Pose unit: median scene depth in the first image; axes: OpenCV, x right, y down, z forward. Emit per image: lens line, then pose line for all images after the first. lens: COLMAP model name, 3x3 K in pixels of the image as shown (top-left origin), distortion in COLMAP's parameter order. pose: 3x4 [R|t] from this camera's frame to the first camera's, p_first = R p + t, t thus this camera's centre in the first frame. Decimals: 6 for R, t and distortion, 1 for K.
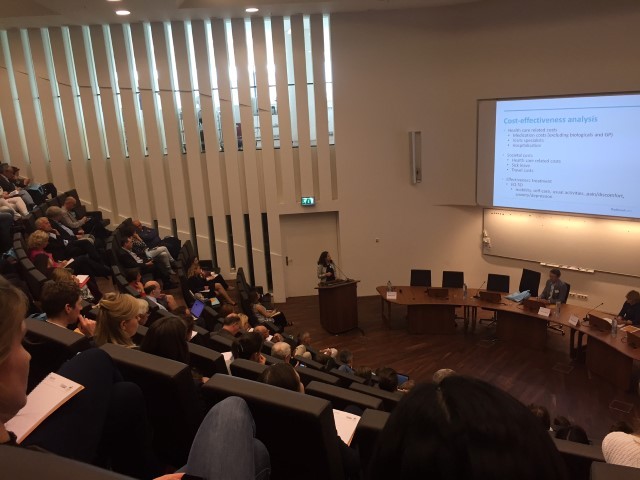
lens RADIAL K [[557.9, 0, 324.2], [0, 557.9, 238.9], [0, 0, 1]] dist [0.085898, -0.123259]
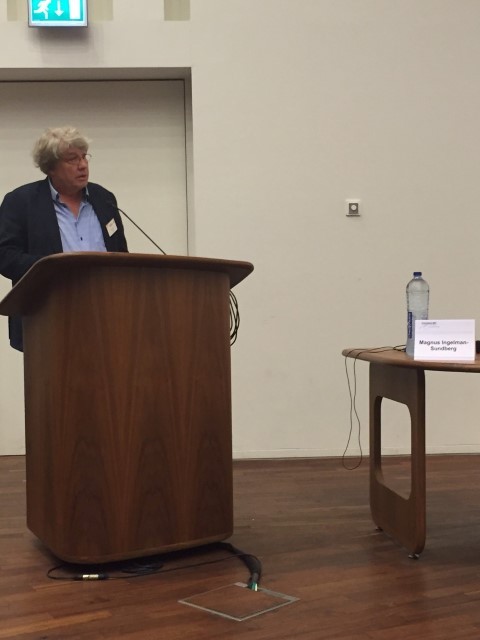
lens RADIAL K [[984.3, 0, 237.3], [0, 984.3, 325.3], [0, 0, 1]] dist [0.002255, 0.000000]
pose [[0.998701, 0.045553, -0.022851, 0.059881], [-0.049372, 0.975980, -0.212191, 0.142145], [0.012636, 0.213043, 0.976961, 0.627486]]
